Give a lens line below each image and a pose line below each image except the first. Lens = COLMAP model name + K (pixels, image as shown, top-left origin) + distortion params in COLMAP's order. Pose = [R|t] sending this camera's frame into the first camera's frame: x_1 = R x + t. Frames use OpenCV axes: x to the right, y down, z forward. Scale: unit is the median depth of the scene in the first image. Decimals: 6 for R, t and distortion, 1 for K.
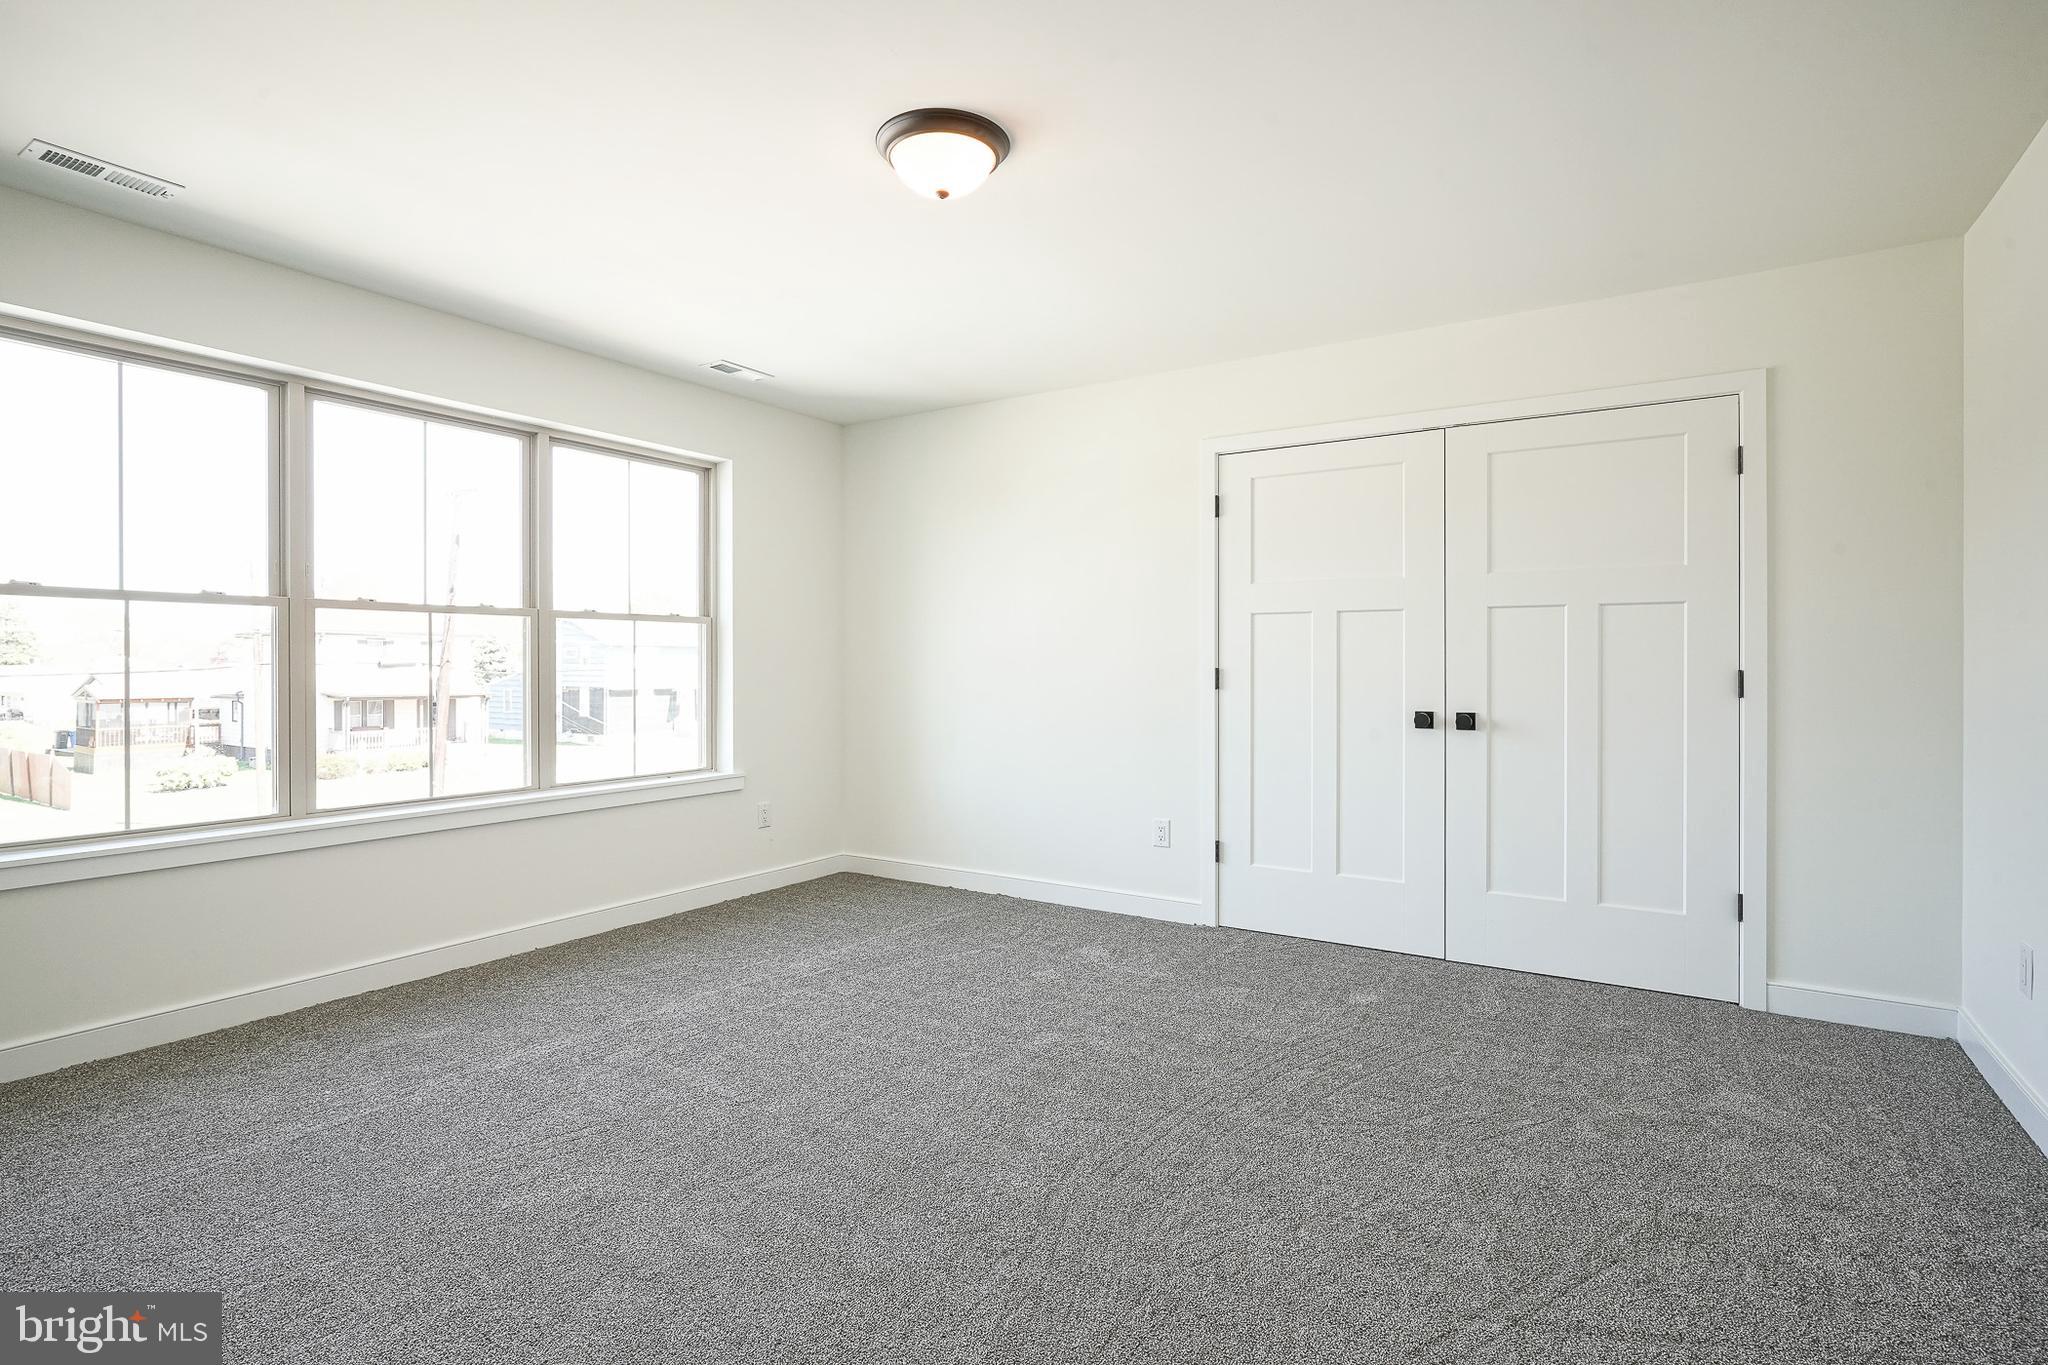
lens RADIAL K [[1004.2, 0, 1021.5], [0, 1004.2, 667.0], [0, 0, 1]] dist [-0.015648, 0.006591]
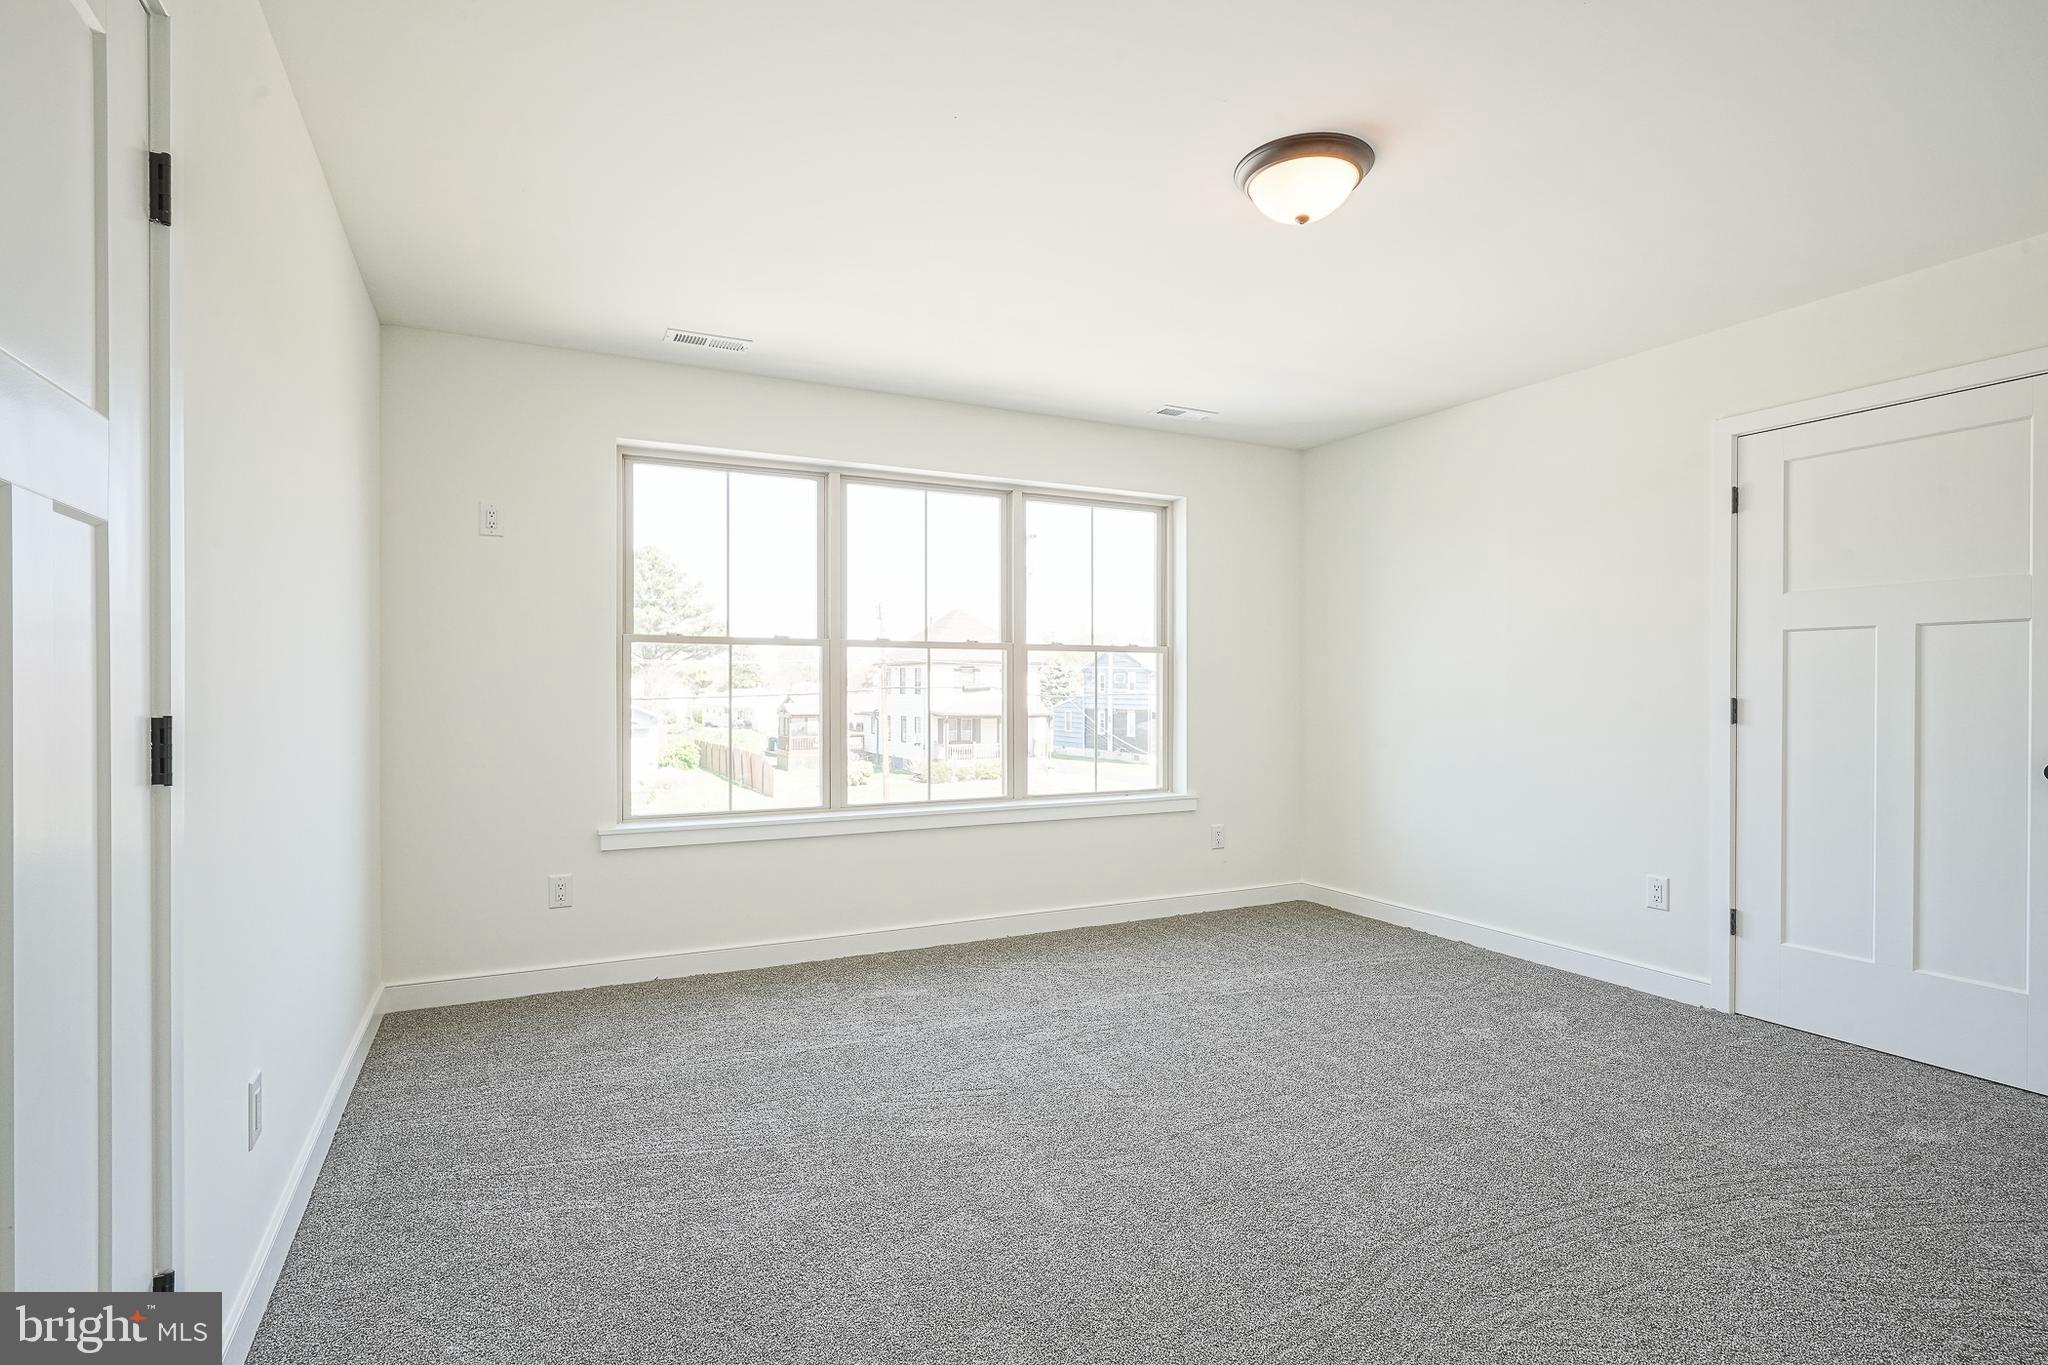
lens RADIAL K [[1009.7, 0, 1022.2], [0, 1009.7, 689.7], [0, 0, 1]] dist [-0.016586, 0.008434]
pose [[0.862552, 0.002357, -0.505962, 0.128392], [-0.003147, 0.999995, -0.000708, -0.003708], [0.505958, 0.002203, 0.862555, -0.000474]]
